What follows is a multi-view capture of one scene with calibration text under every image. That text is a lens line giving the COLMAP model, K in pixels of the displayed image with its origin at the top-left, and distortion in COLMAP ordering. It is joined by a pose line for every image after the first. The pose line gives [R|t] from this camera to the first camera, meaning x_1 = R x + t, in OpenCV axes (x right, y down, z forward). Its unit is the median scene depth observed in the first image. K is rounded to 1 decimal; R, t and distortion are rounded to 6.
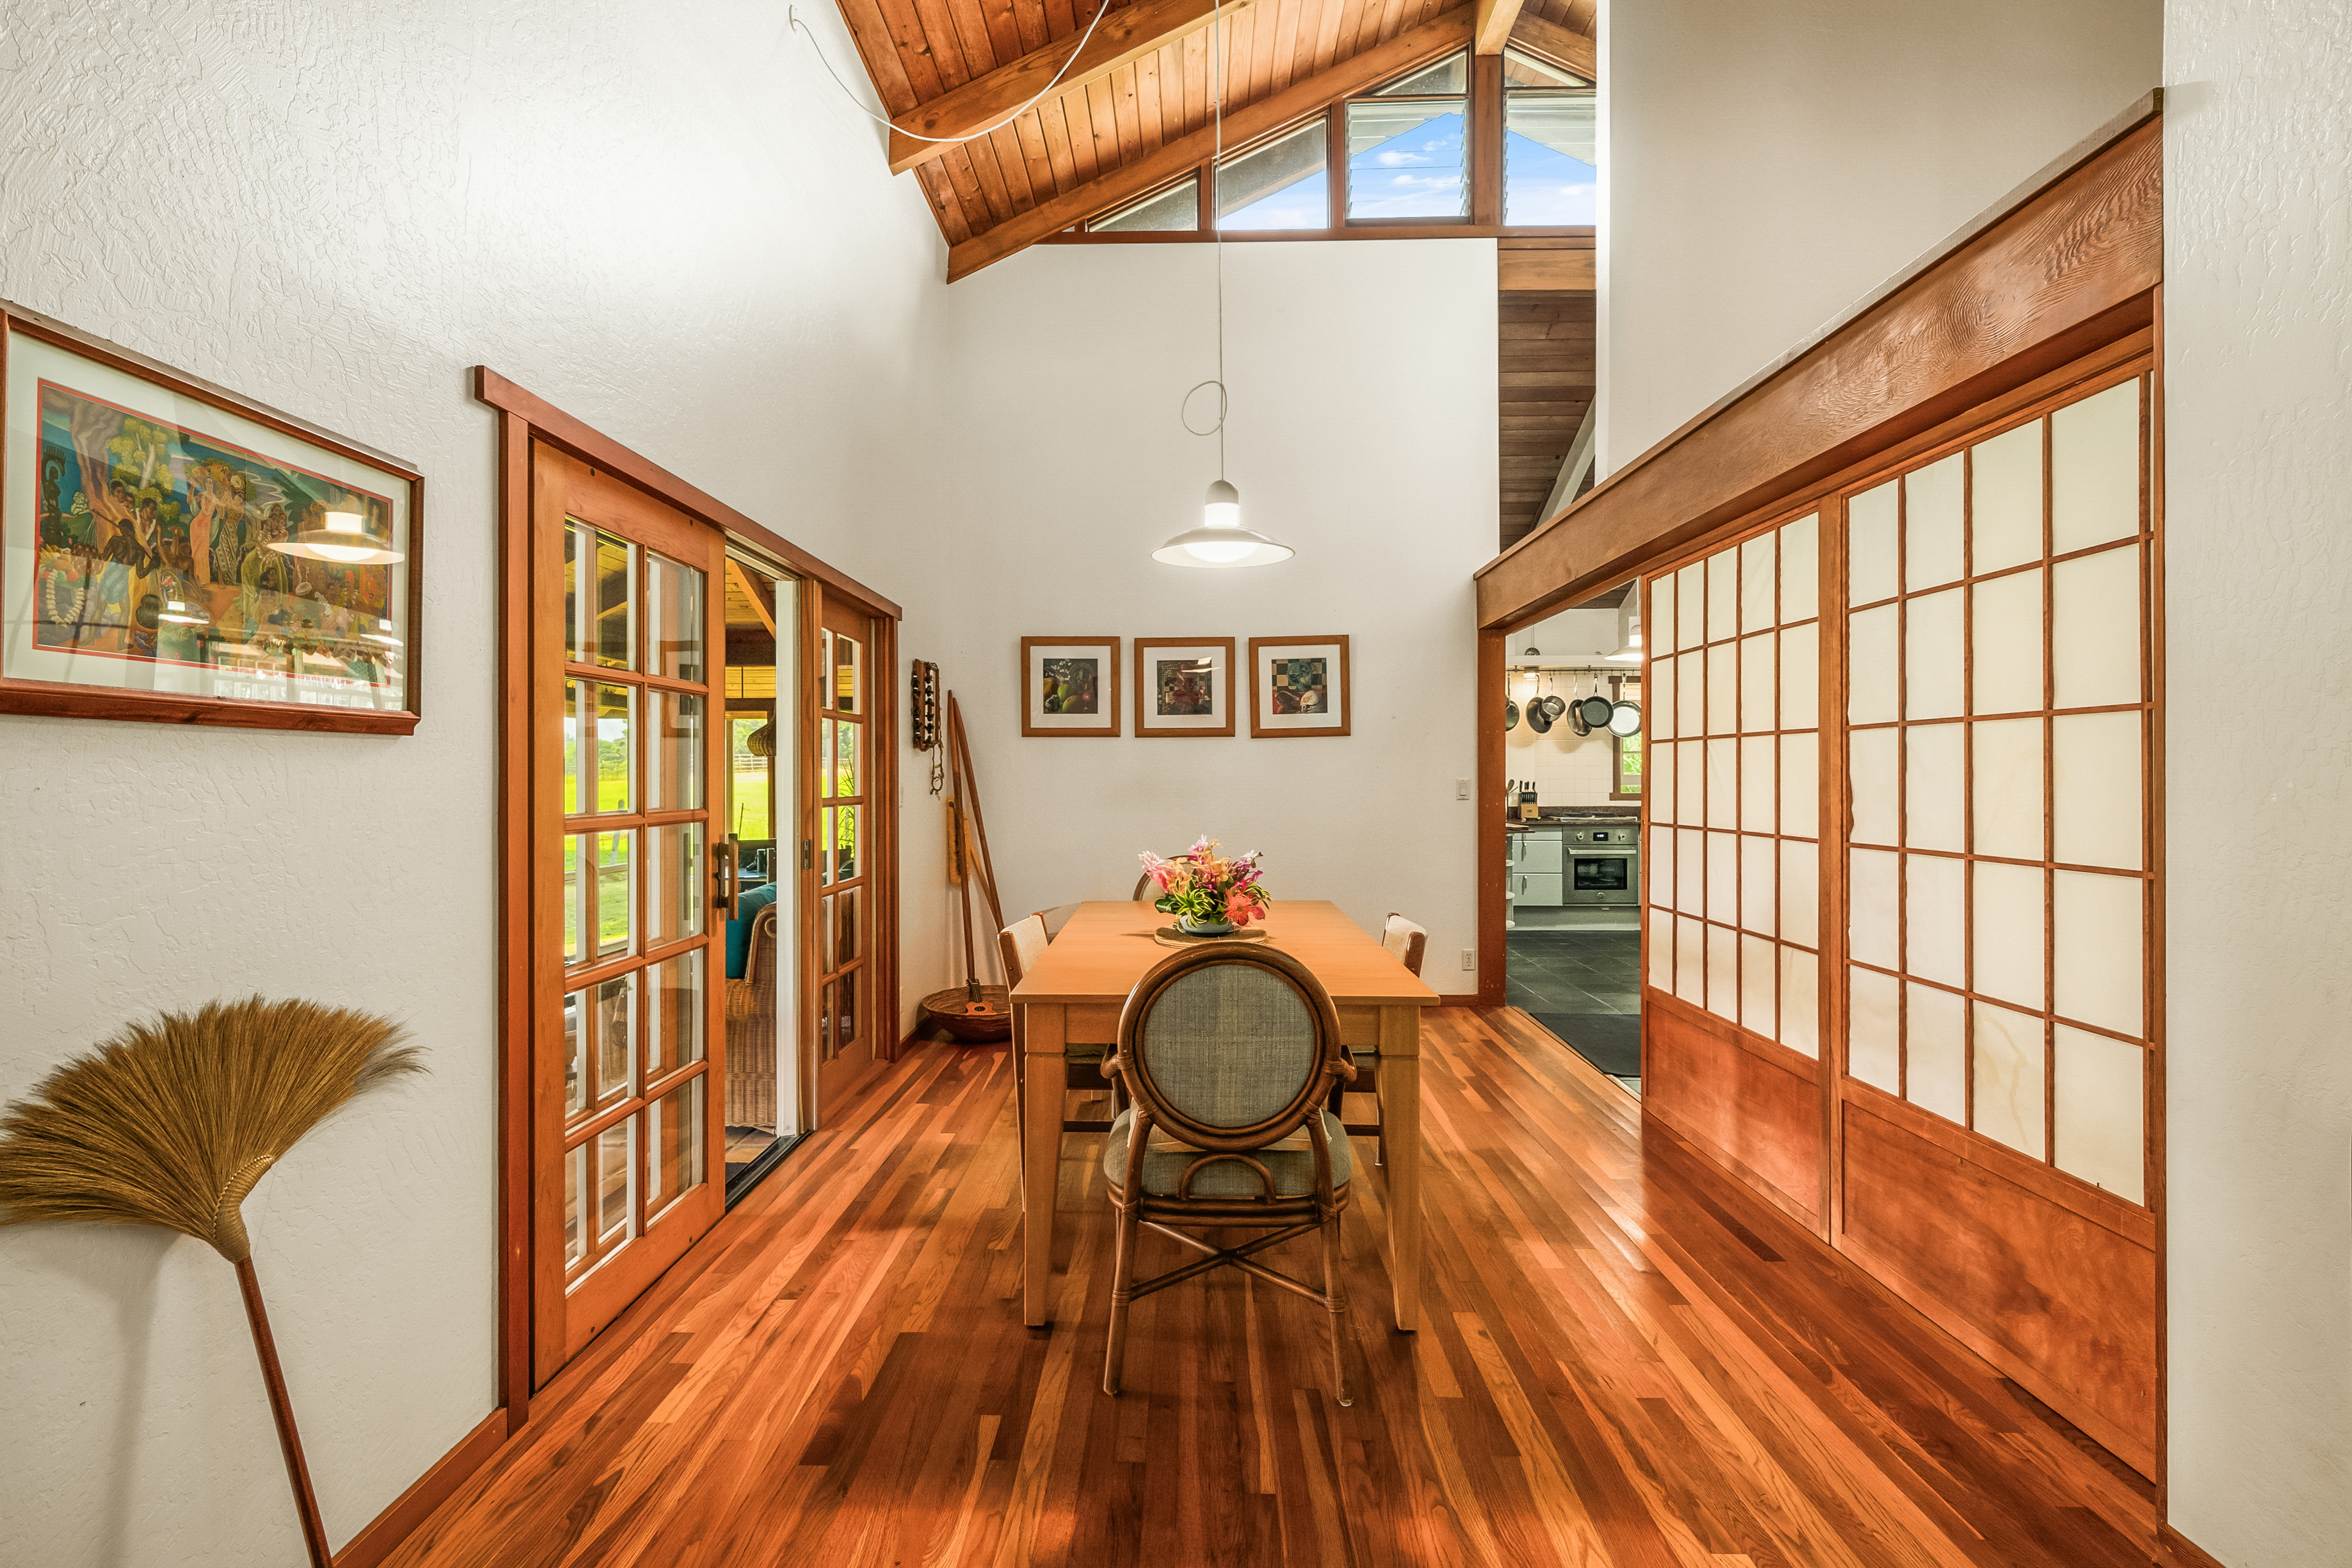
lens RADIAL K [[1074.8, 0, 1172.5], [0, 1074.8, 781.8], [0, 0, 1]] dist [0.000769, 0.000131]
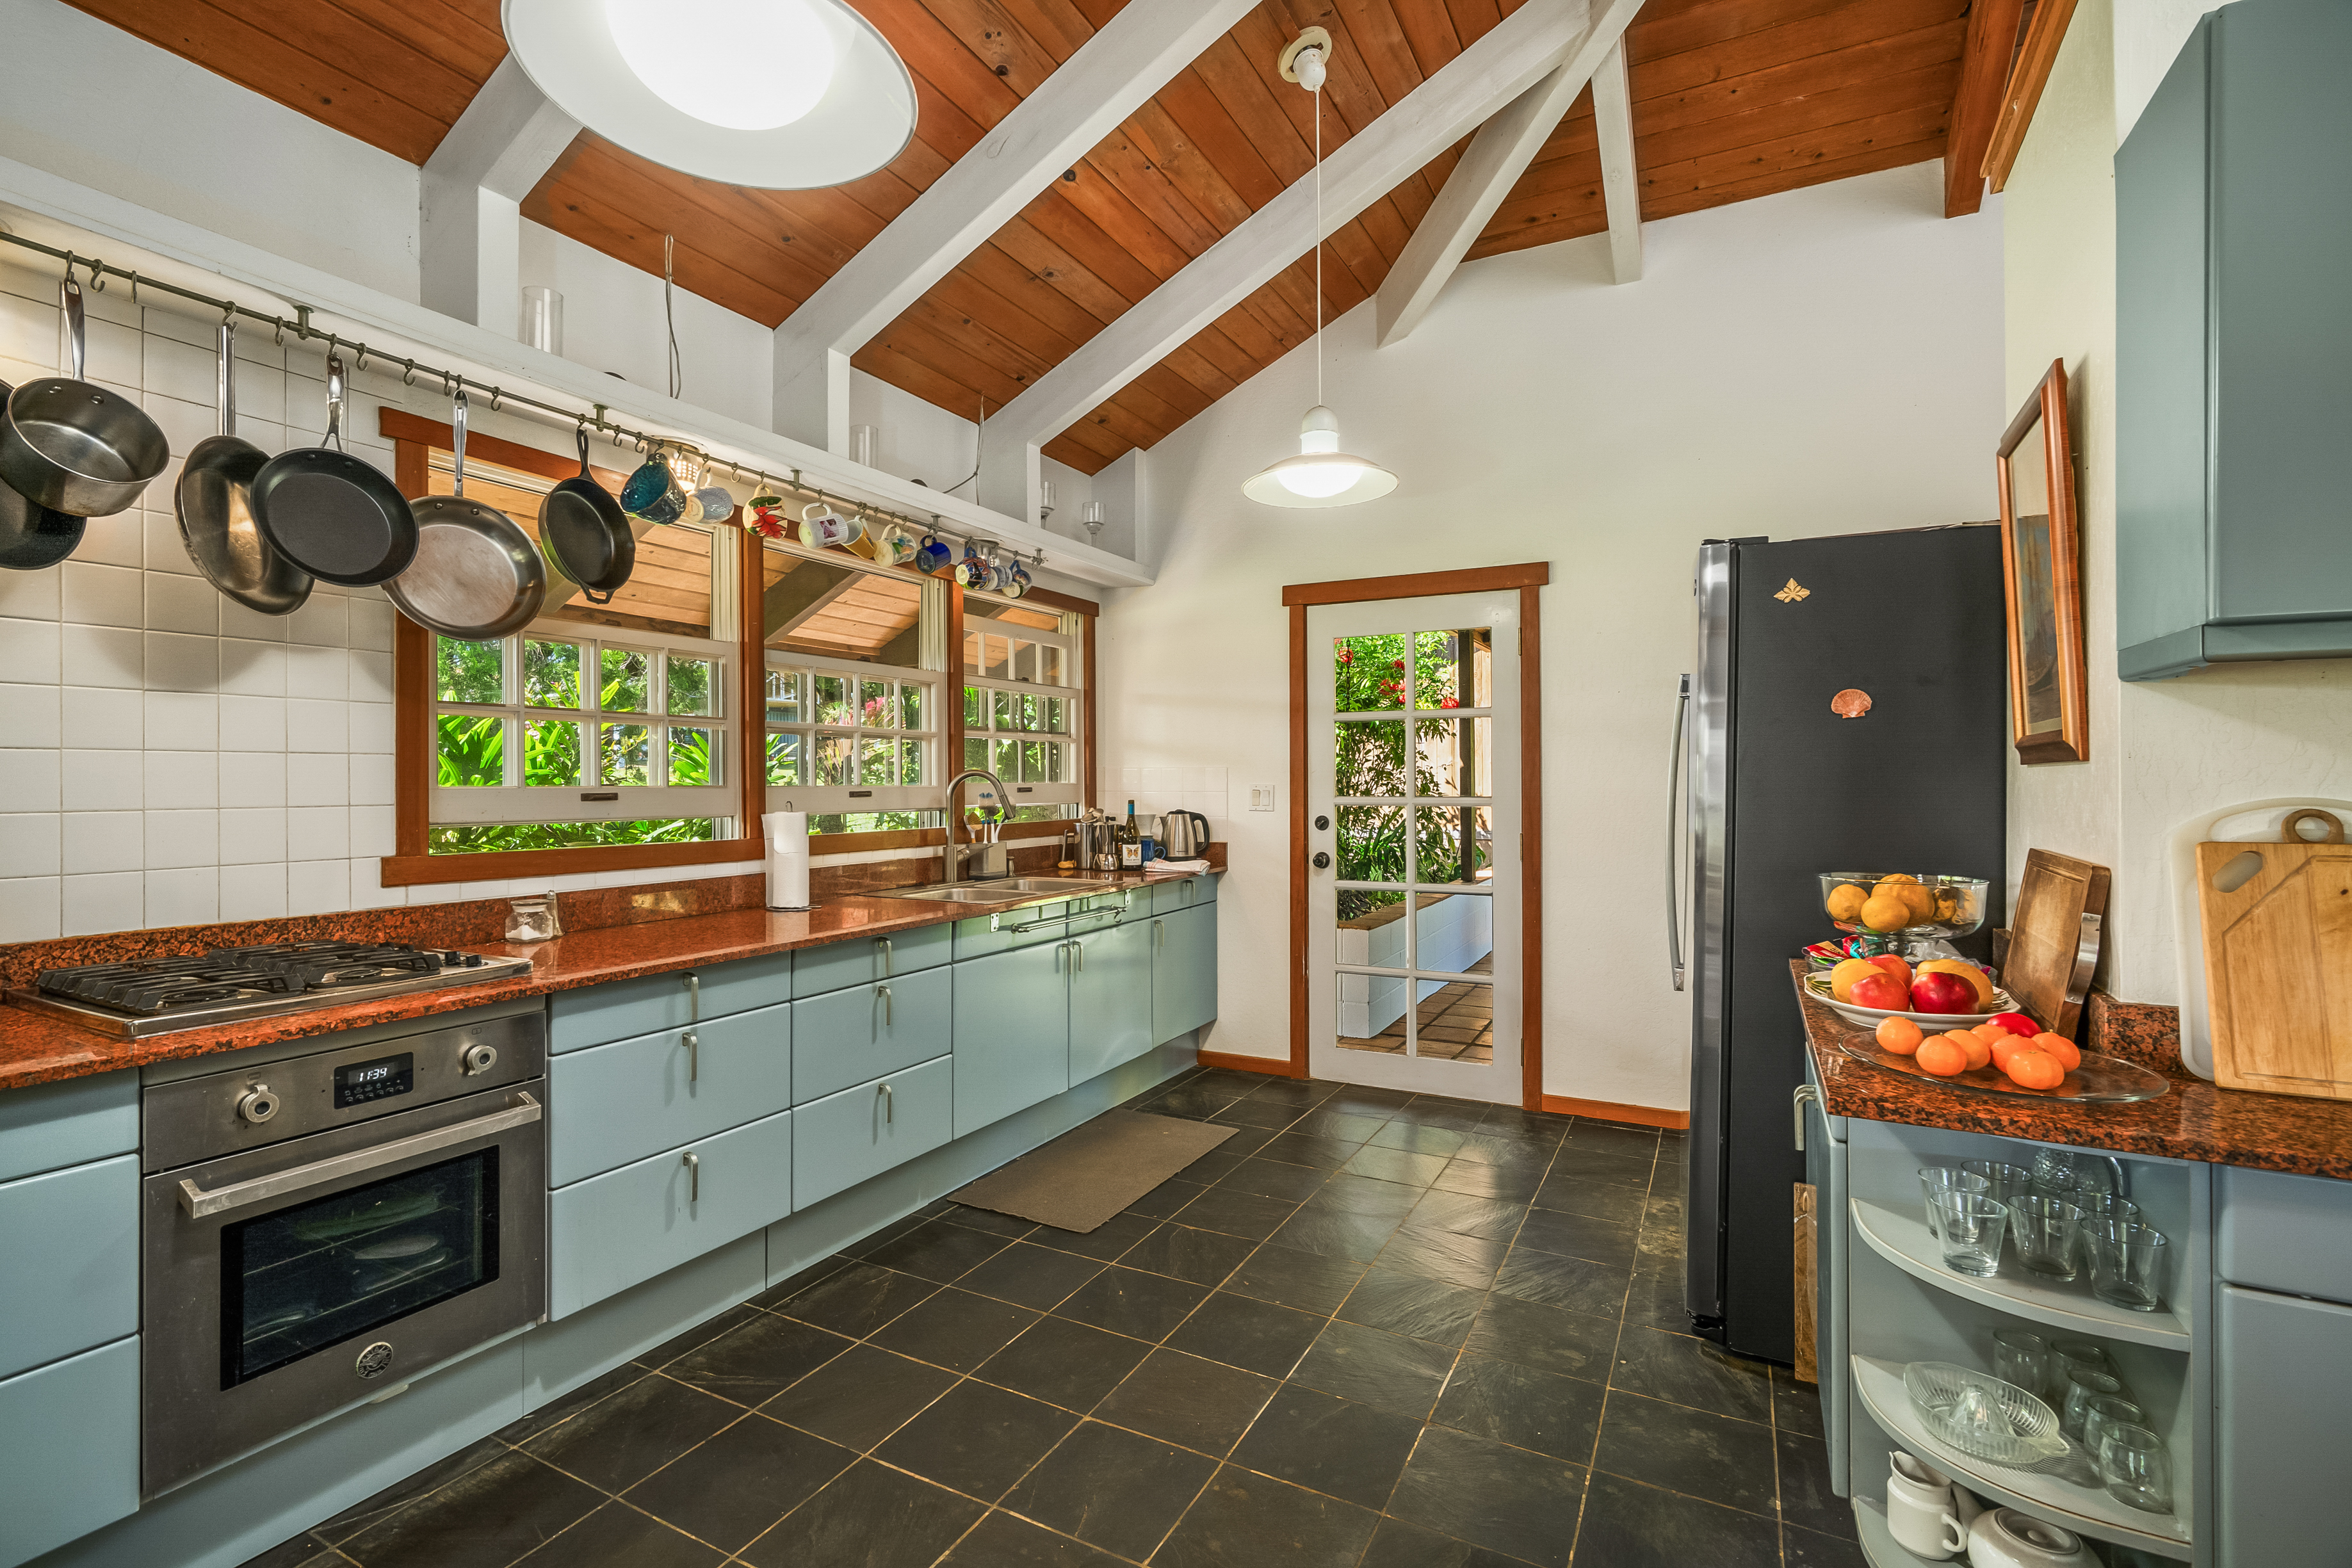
lens RADIAL K [[1074.8, 0, 1180.9], [0, 1074.8, 783.6], [0, 0, 1]] dist [0.000769, 0.000131]
pose [[0.449579, 0.004434, 0.893230, 0.270081], [0.003909, 0.999968, -0.006932, -0.005466], [-0.893232, 0.006608, 0.449547, 0.735704]]
